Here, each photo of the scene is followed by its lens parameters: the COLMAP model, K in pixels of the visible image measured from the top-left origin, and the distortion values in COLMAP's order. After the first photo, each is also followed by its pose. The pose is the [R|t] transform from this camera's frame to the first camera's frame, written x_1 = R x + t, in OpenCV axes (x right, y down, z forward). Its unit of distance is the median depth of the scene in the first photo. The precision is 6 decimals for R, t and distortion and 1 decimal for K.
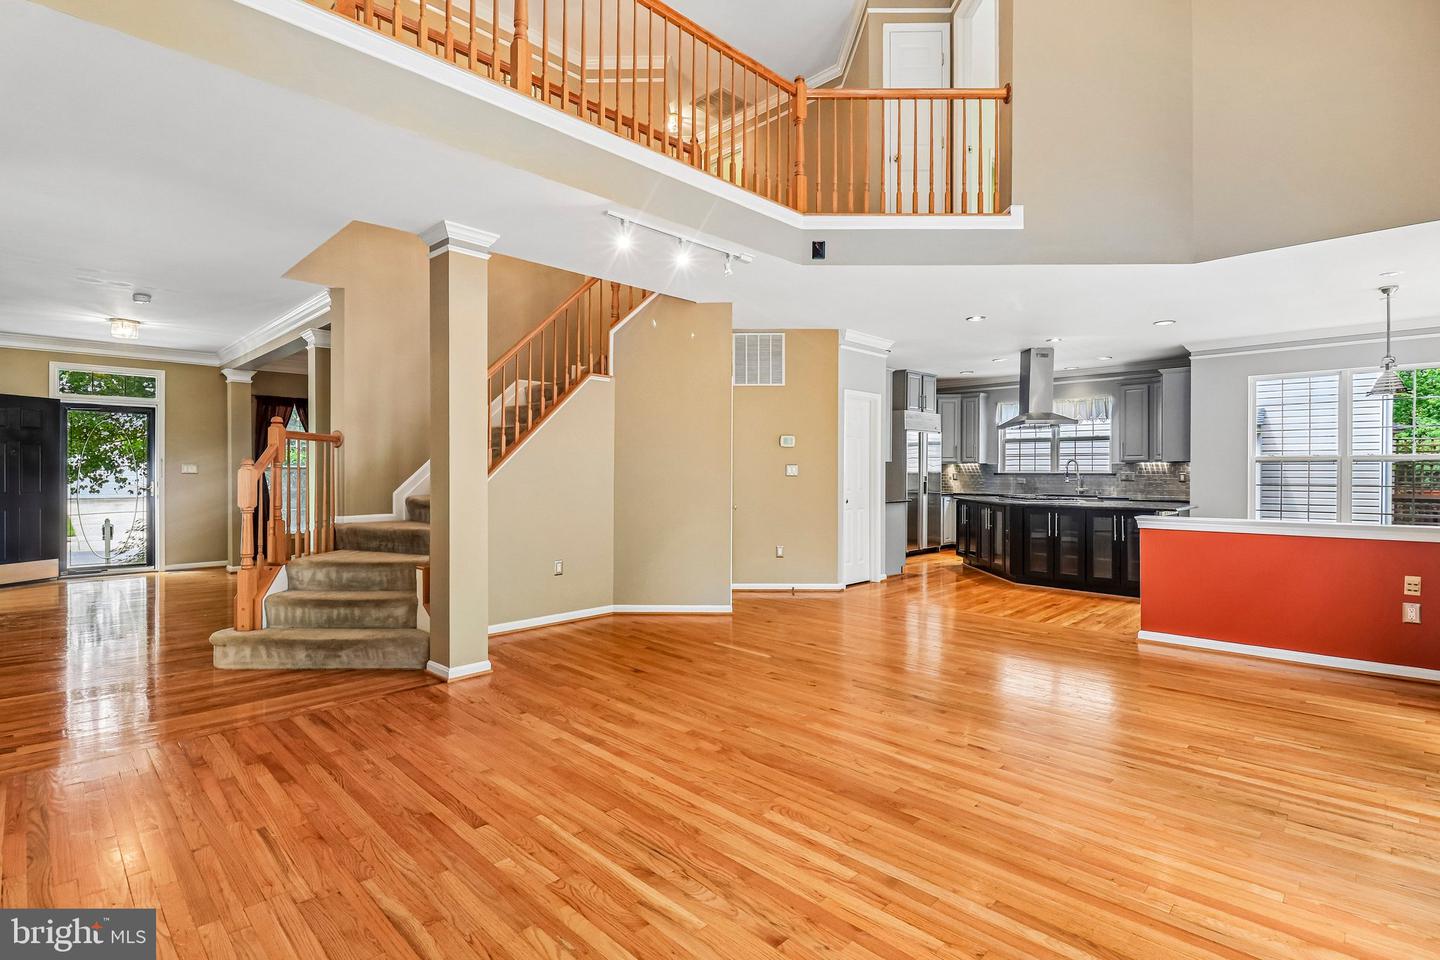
lens RADIAL K [[676.6, 0, 719.9], [0, 676.6, 474.9], [0, 0, 1]] dist [-0.000372, -0.000863]
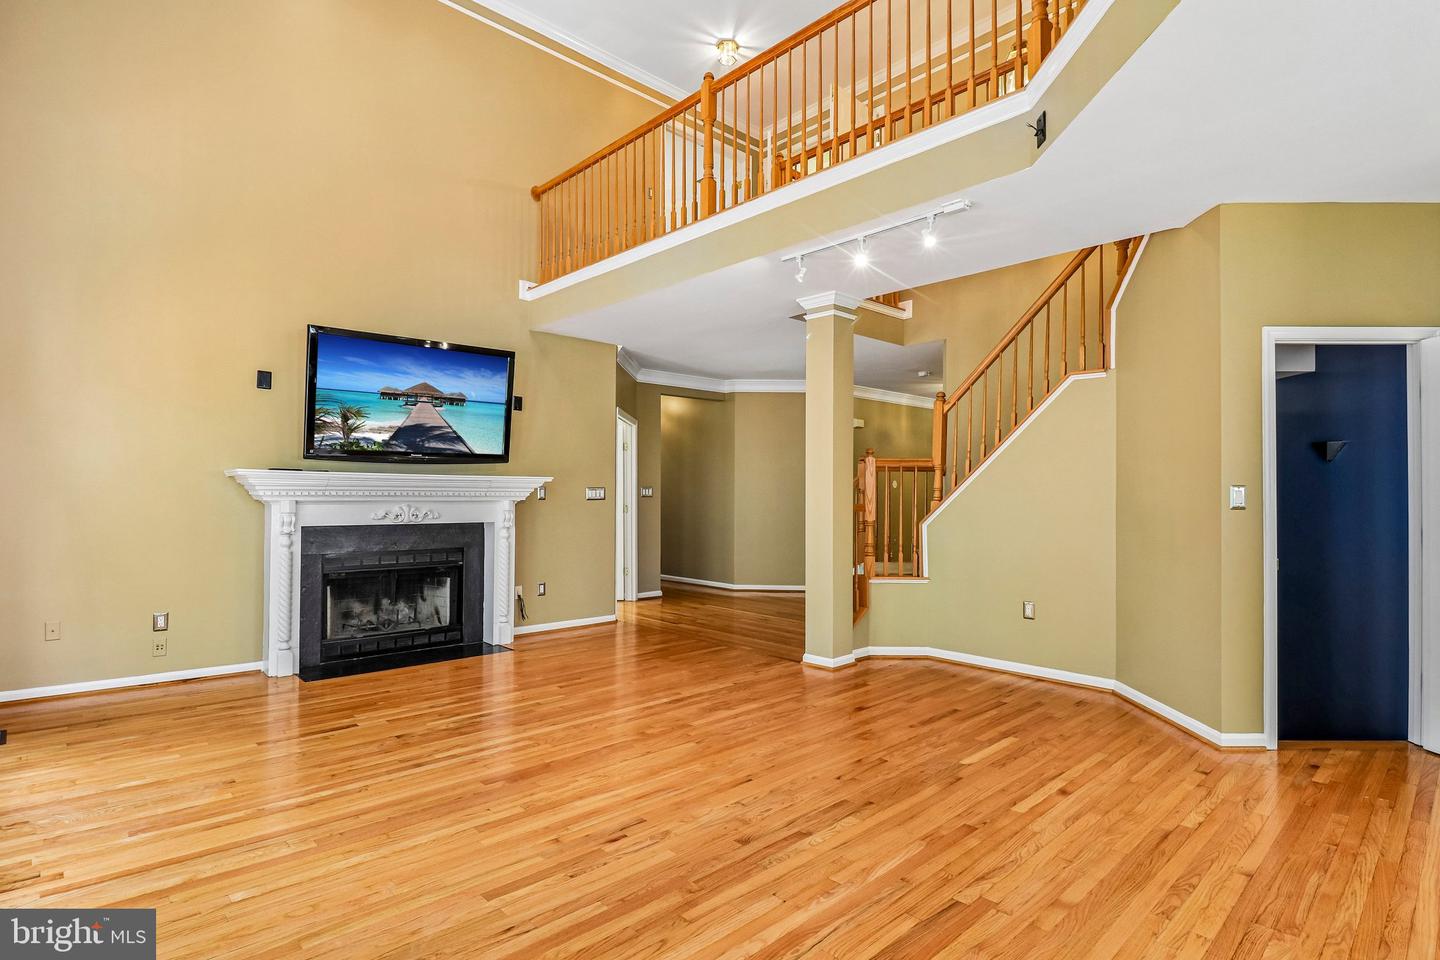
lens RADIAL K [[729.1, 0, 720.7], [0, 729.1, 496.1], [0, 0, 1]] dist [-0.002430, -0.001252]
pose [[-0.029482, 0.001033, -0.999565, 0.777875], [-0.011729, 0.999930, 0.001380, -0.004591], [0.999496, 0.011764, -0.029468, 0.716839]]
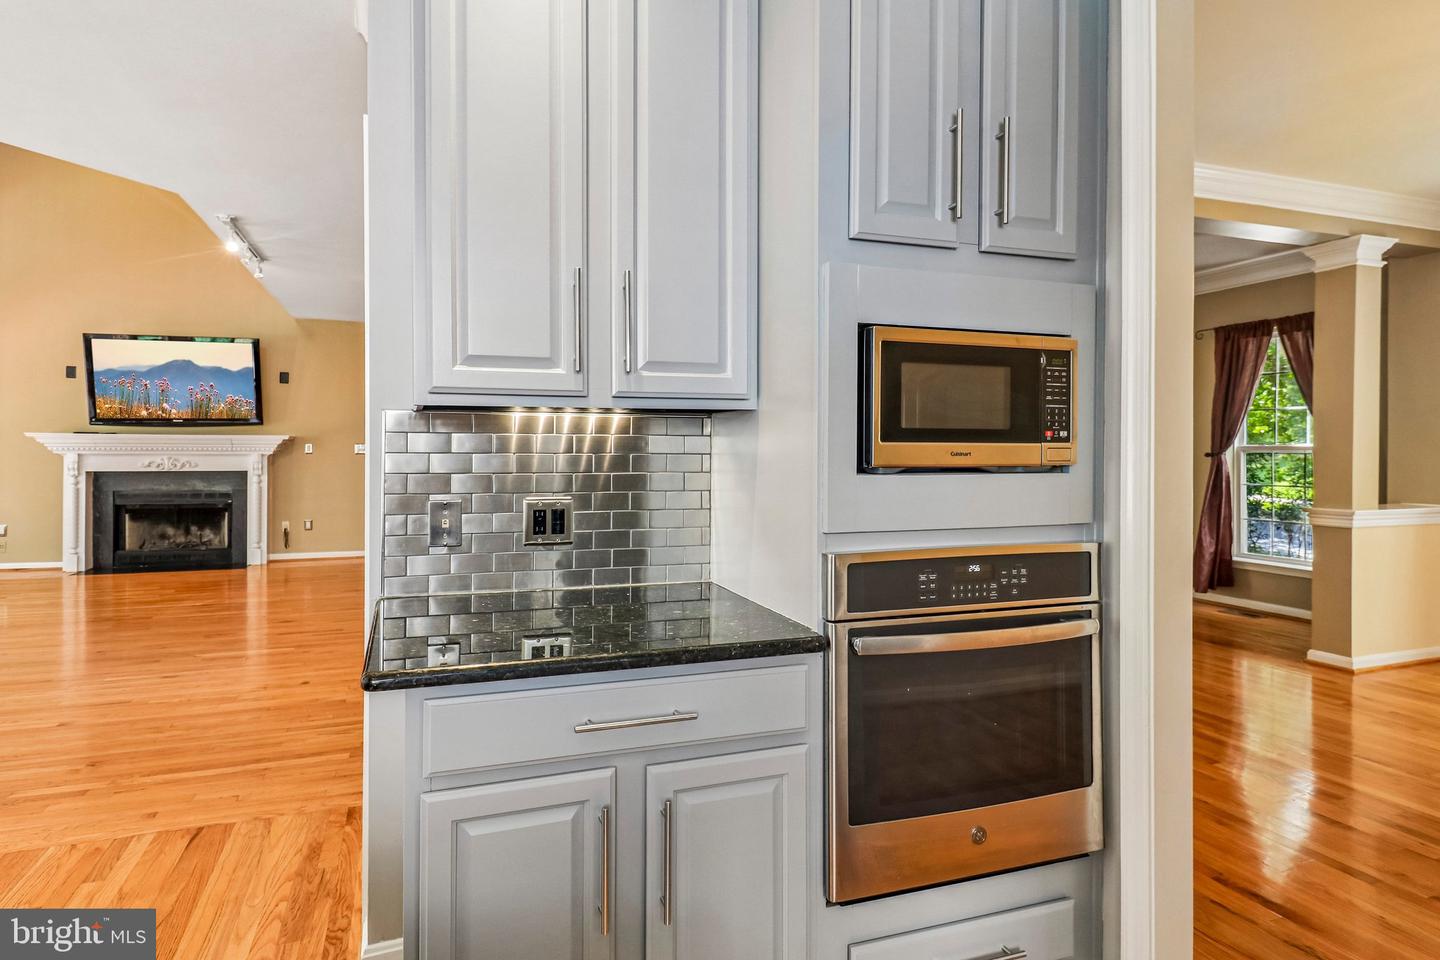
lens RADIAL K [[740.3, 0, 680.4], [0, 740.3, 451.1], [0, 0, 1]] dist [0.000262, -0.000583]
pose [[-0.437770, 0.002439, -0.899084, 0.607102], [-0.010566, 0.999913, 0.007857, -0.019721], [0.899025, 0.012939, -0.437706, 1.838825]]
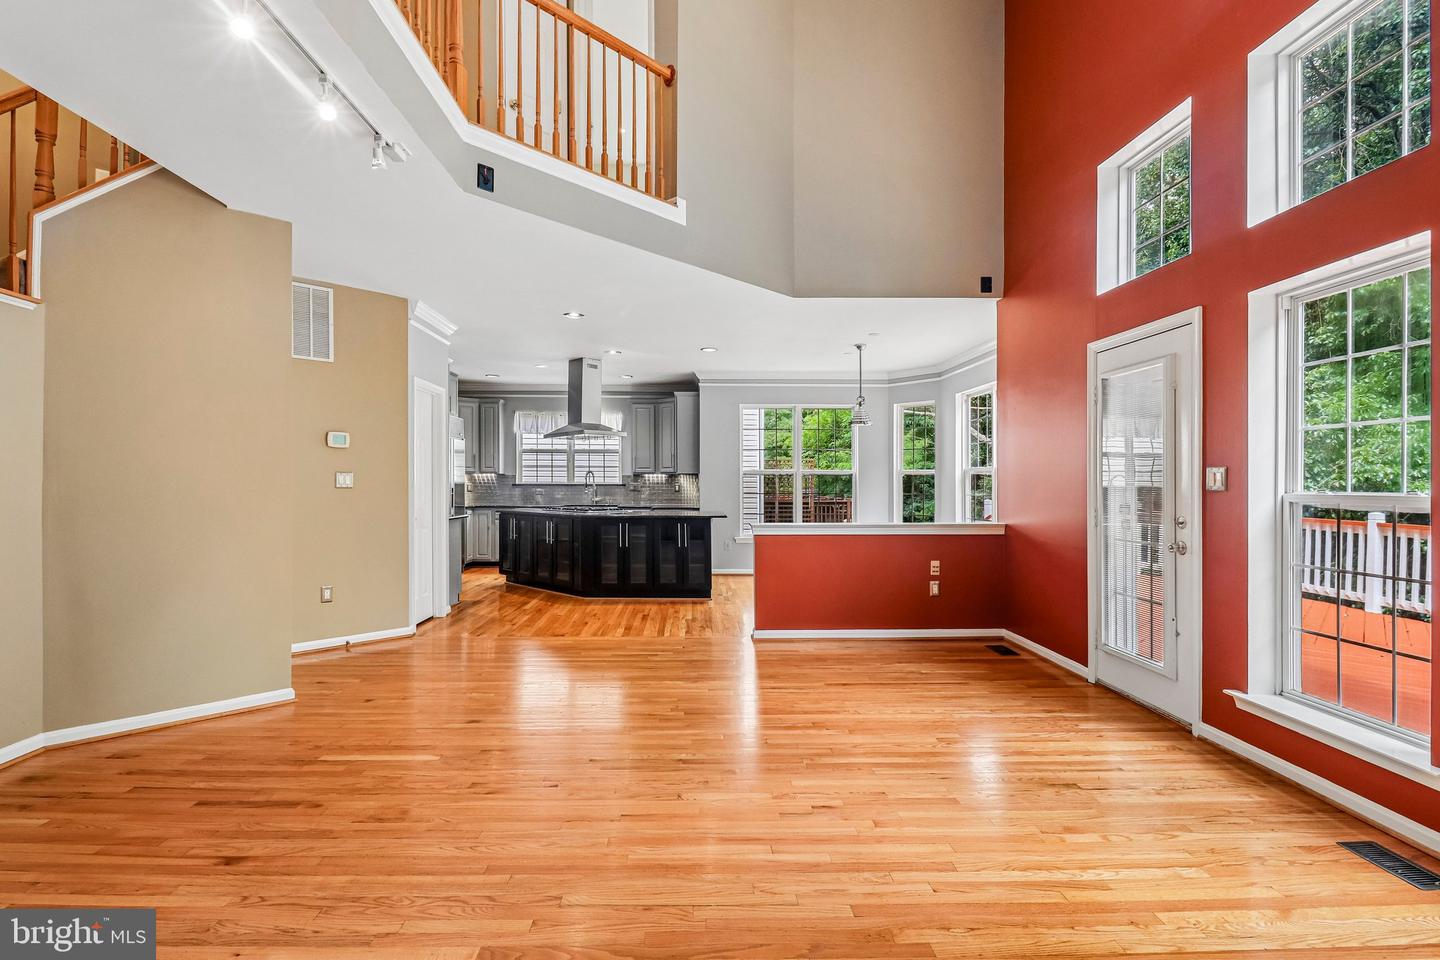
lens RADIAL K [[672.6, 0, 696.1], [0, 672.6, 481.1], [0, 0, 1]] dist [0.016525, -0.016747]
pose [[0.705112, 0.002909, 0.709090, -0.206252], [0.002634, 0.999974, -0.006722, 0.000443], [-0.709091, 0.006607, 0.705086, 0.323304]]
